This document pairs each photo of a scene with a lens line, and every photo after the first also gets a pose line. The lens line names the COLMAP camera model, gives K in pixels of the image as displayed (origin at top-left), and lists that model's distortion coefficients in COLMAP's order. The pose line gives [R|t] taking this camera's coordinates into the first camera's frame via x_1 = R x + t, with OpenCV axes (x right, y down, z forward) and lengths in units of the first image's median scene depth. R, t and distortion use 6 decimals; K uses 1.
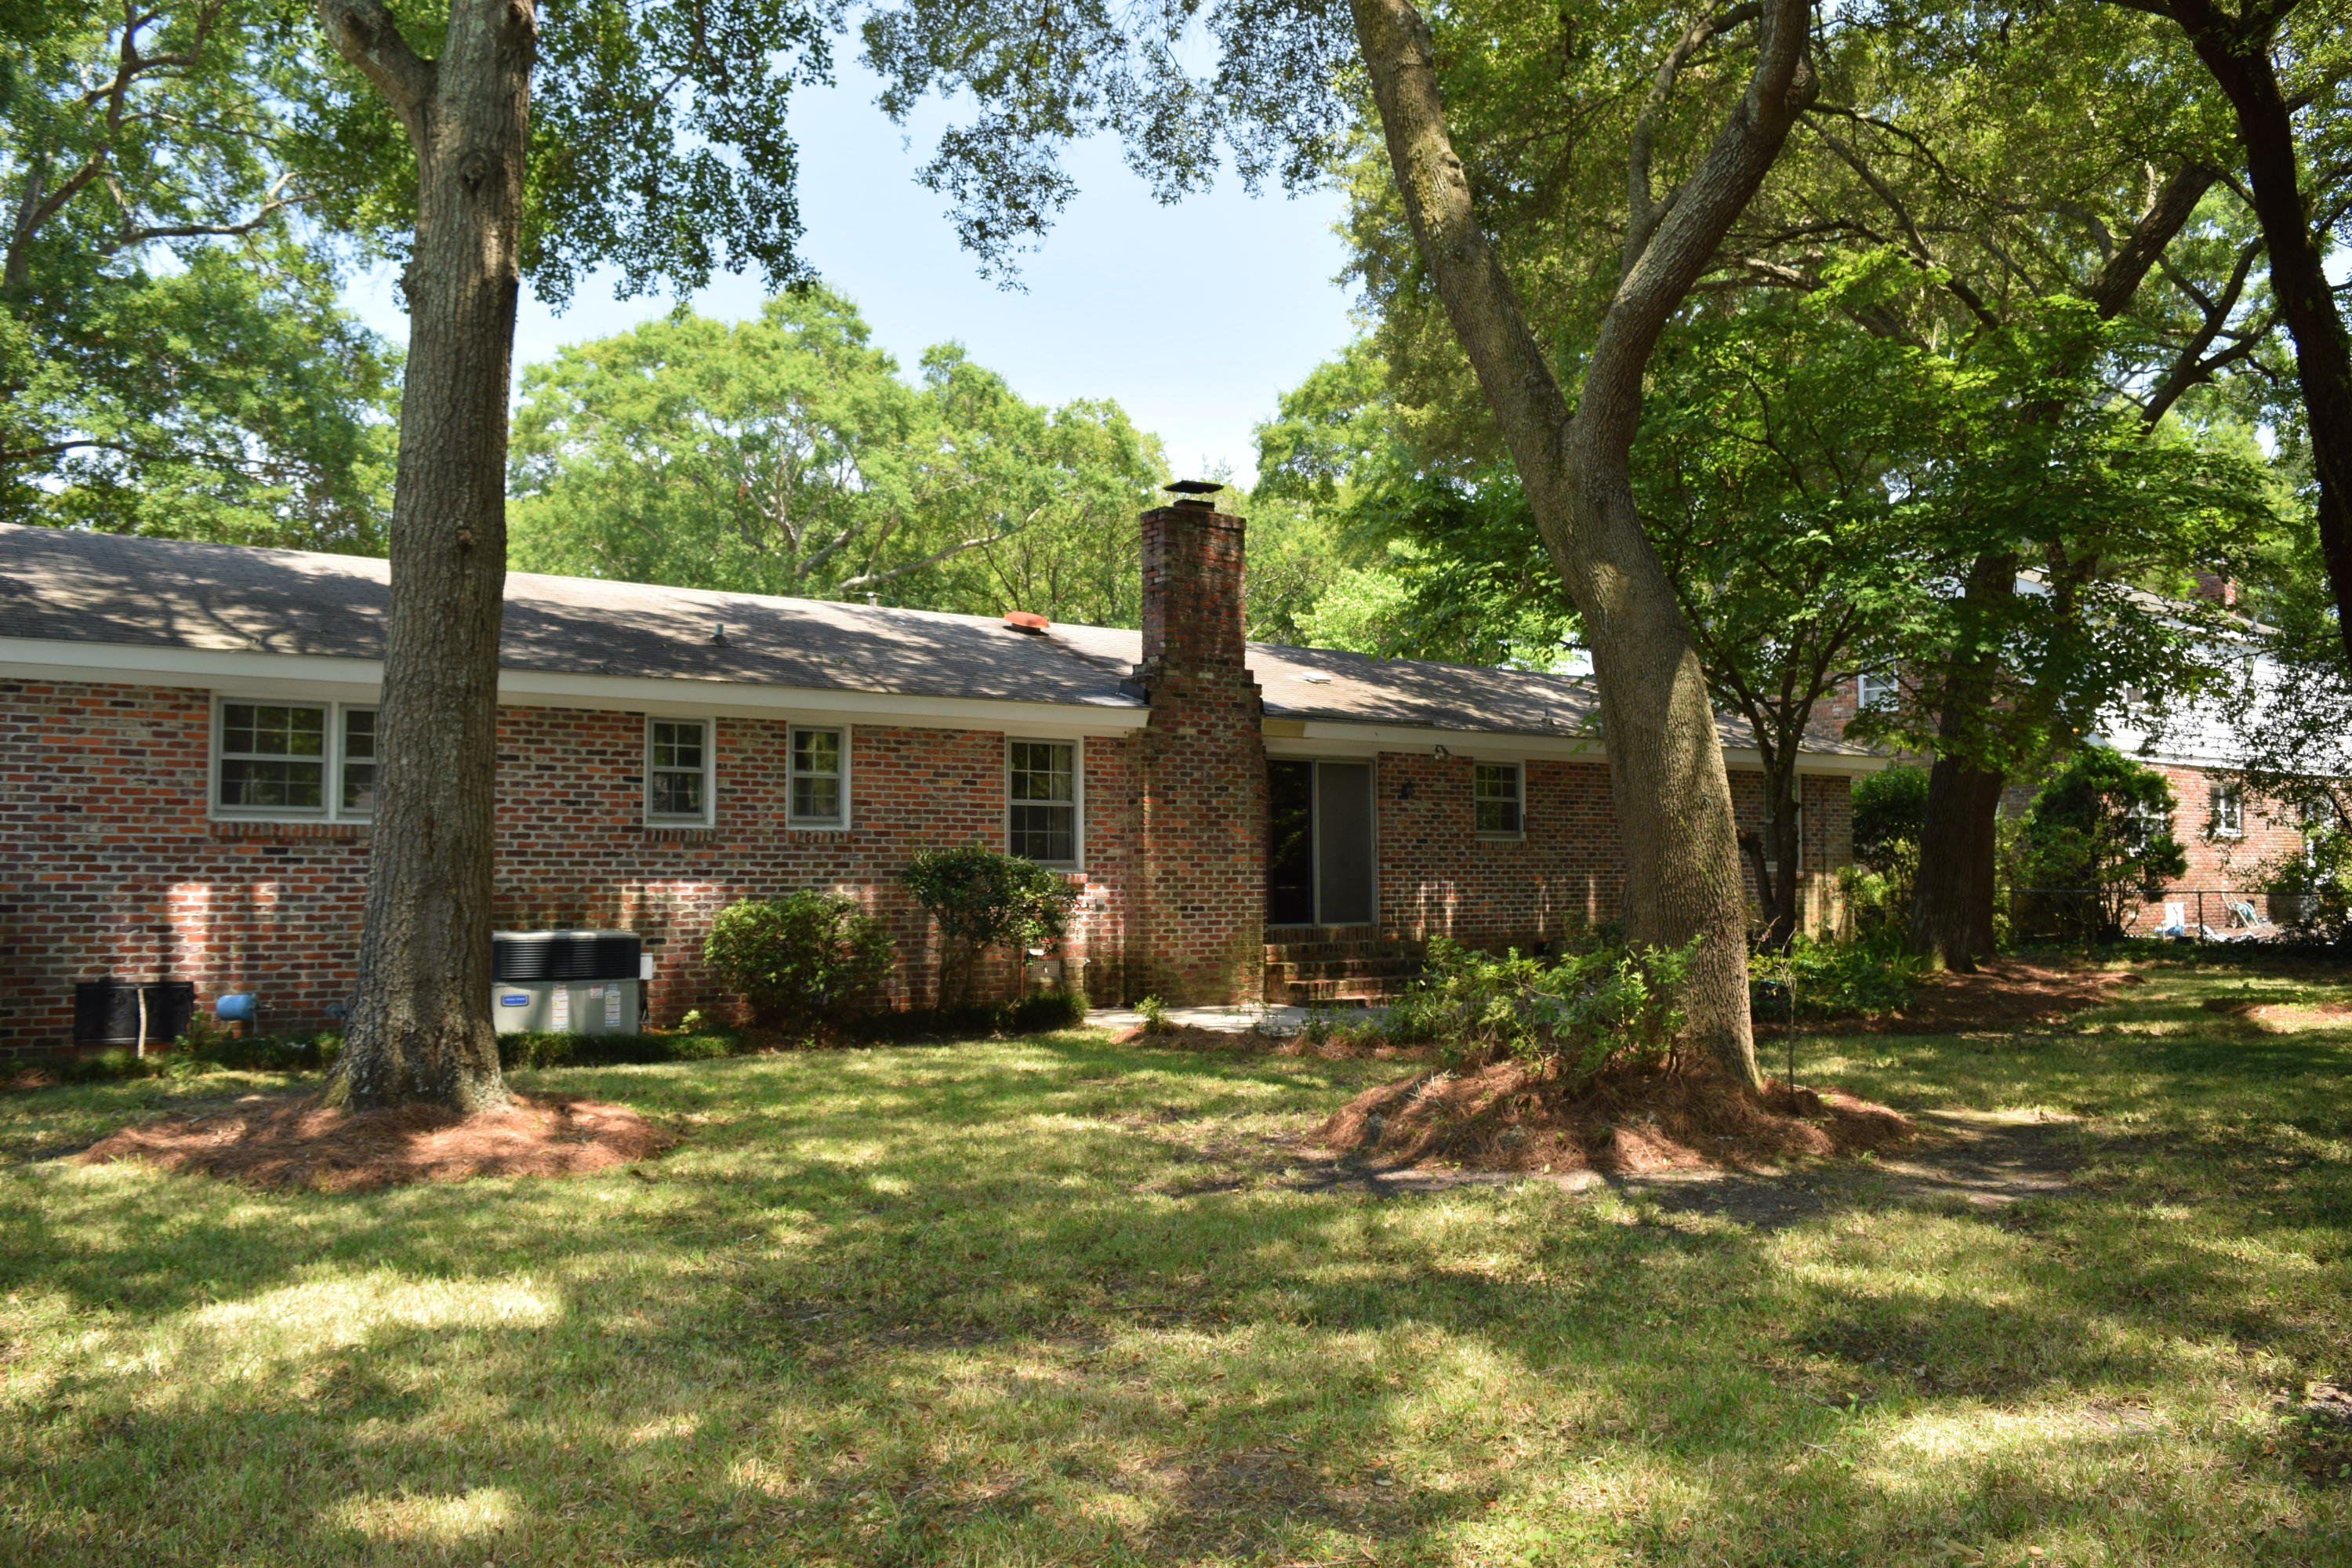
lens RADIAL K [[1863.5, 0, 1176.0], [0, 1863.5, 784.0], [0, 0, 1]] dist [-0.086644, 0.010874]
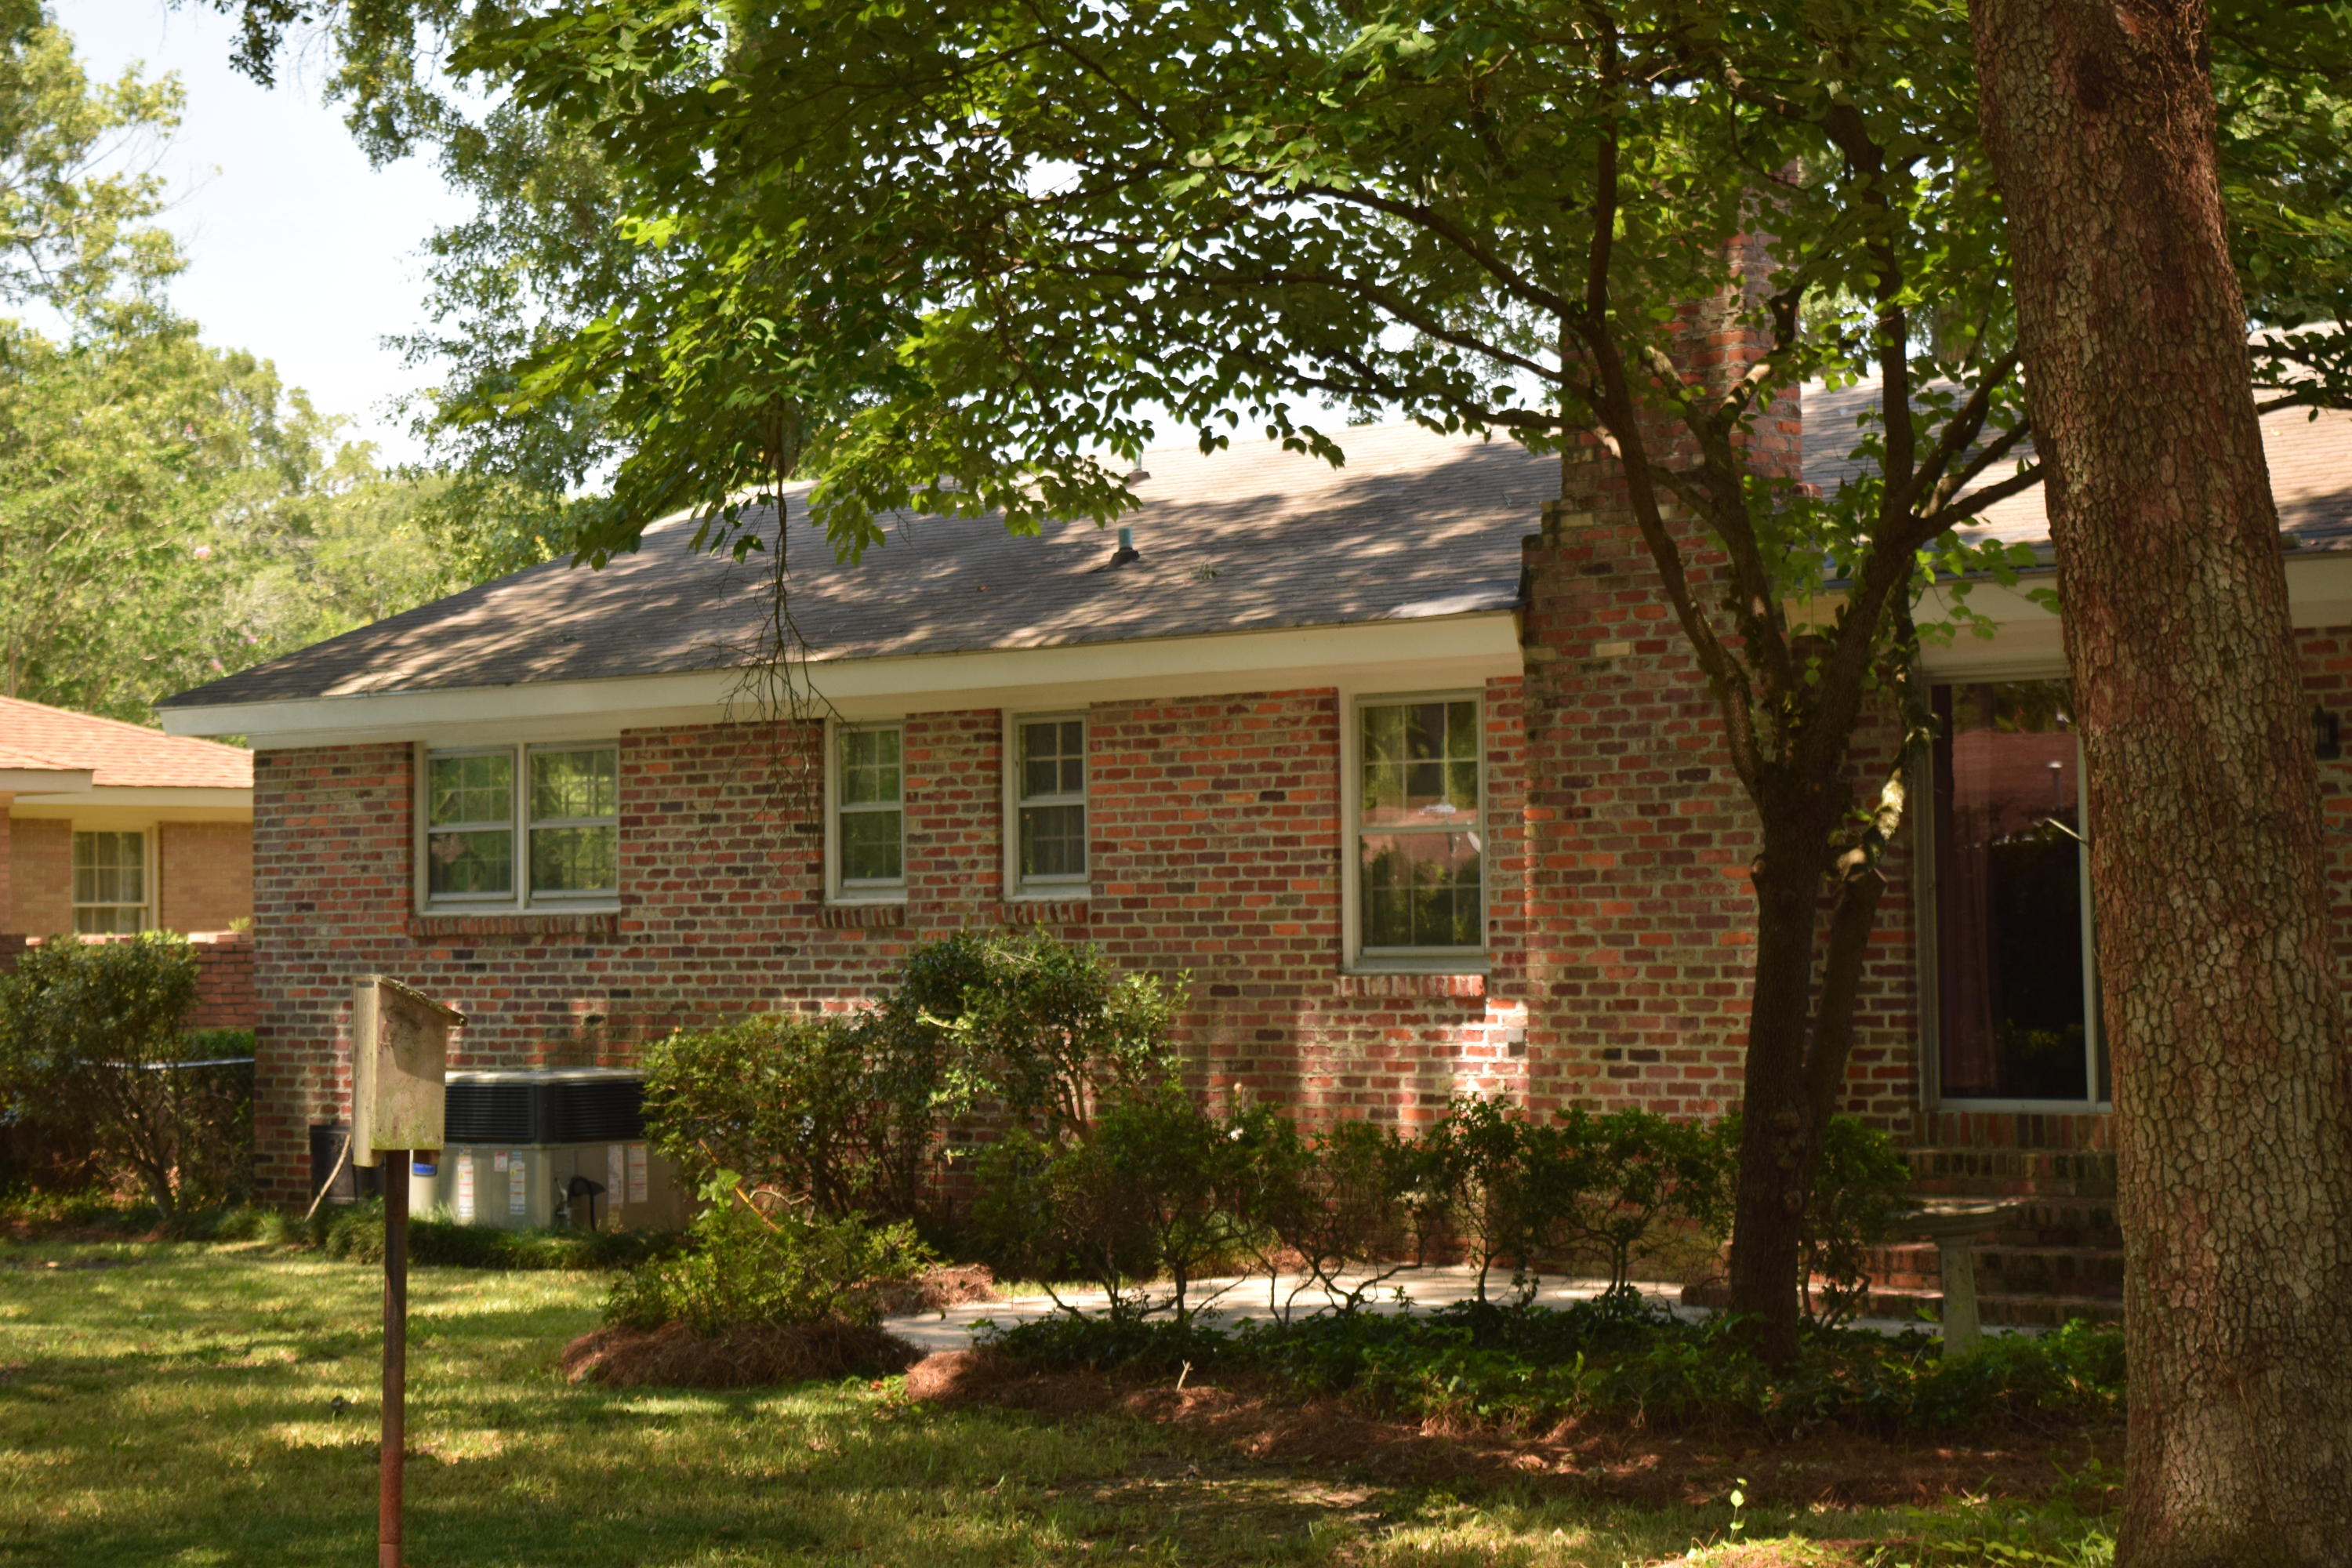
lens RADIAL K [[5064.2, 0, 1175.2], [0, 5064.2, 709.7], [0, 0, 1]] dist [0.007112, -0.251682]
pose [[0.160199, -0.038958, -0.986316, 1.391867], [0.071635, 0.997045, -0.027747, 0.013712], [0.984482, -0.066210, 0.162517, 0.845253]]
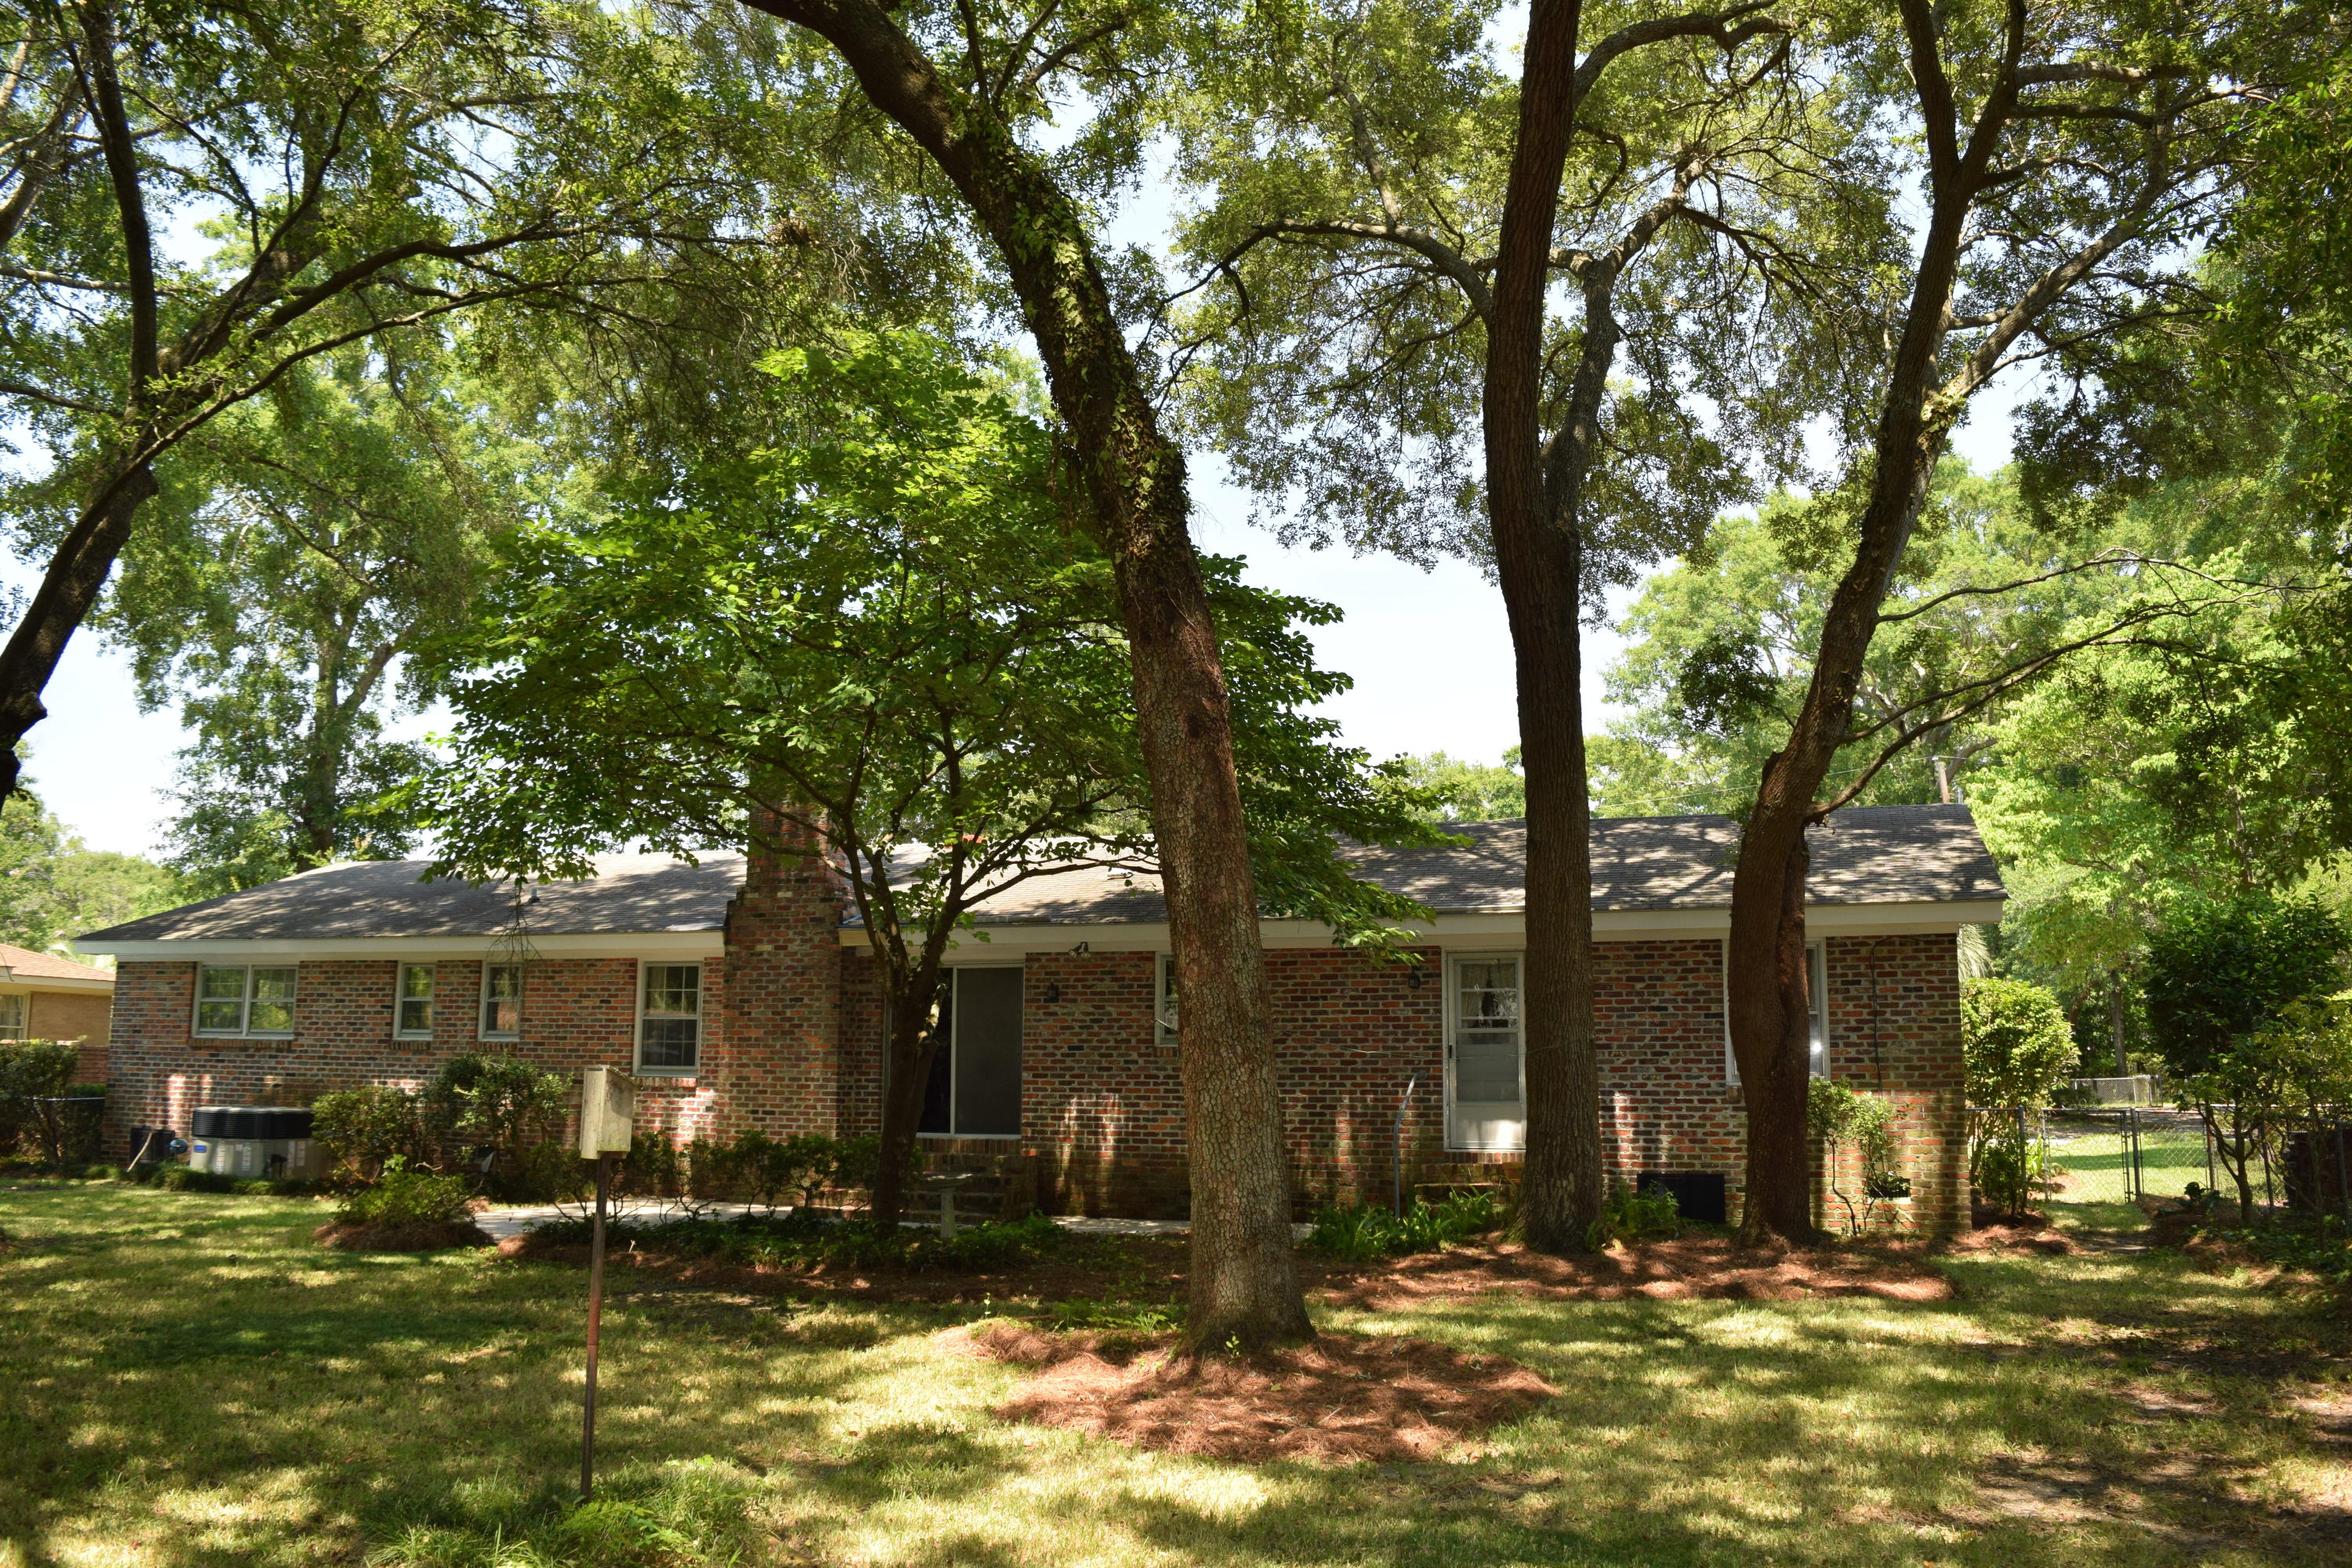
lens RADIAL K [[1863.5, 0, 1176.0], [0, 1863.5, 784.0], [0, 0, 1]] dist [-0.086644, 0.010874]
pose [[0.537035, -0.116085, -0.835534, 1.261951], [0.037569, 0.992795, -0.113787, 0.010717], [0.842723, 0.029718, 0.537526, 0.740037]]
